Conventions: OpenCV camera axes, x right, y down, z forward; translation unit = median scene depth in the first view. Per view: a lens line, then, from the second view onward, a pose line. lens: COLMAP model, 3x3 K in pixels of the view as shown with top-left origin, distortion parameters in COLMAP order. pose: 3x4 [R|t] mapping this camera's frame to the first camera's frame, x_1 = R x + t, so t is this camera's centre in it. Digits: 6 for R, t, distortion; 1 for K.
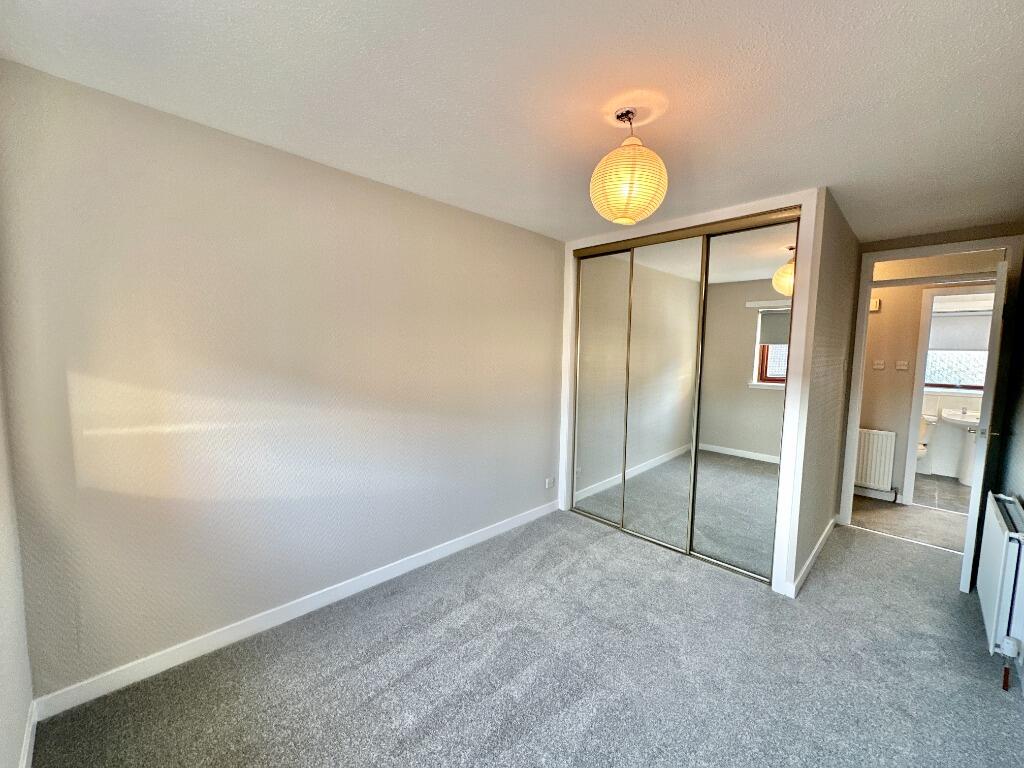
lens RADIAL K [[407.5, 0, 504.2], [0, 407.5, 388.9], [0, 0, 1]] dist [0.001355, 0.000199]
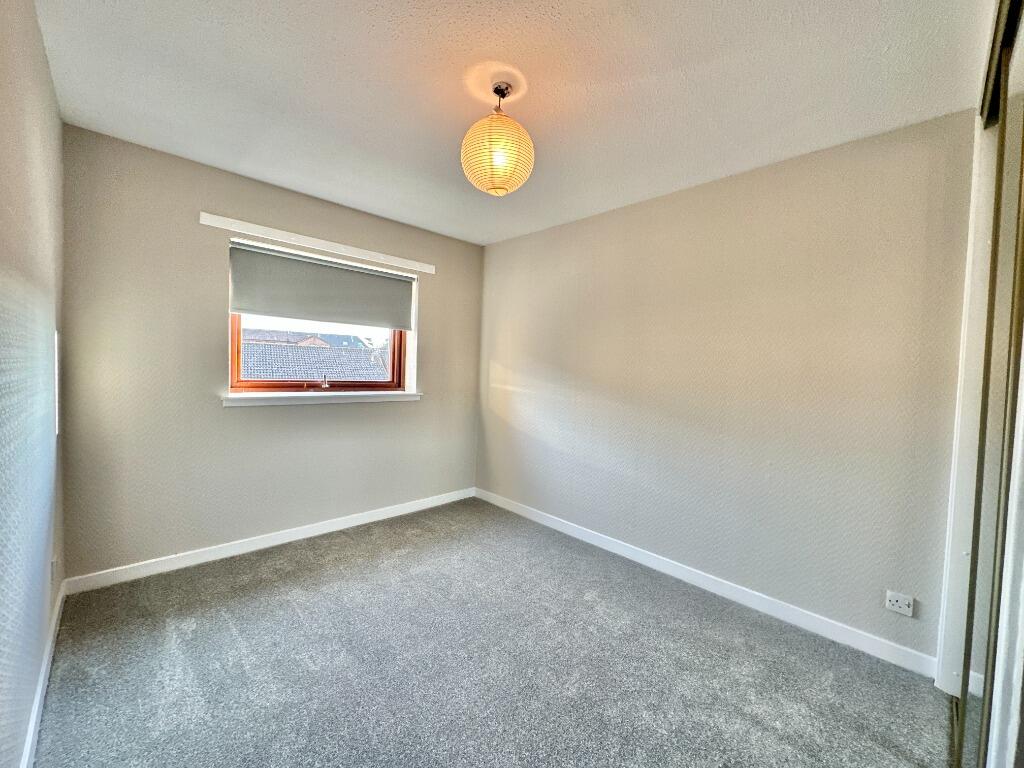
lens RADIAL K [[407.5, 0, 504.2], [0, 407.5, 388.9], [0, 0, 1]] dist [0.001355, 0.000199]
pose [[-0.020274, 0.025526, -0.999469, 0.842516], [-0.130476, 0.991057, 0.027958, 0.033486], [0.991244, 0.130974, -0.016763, 0.701070]]
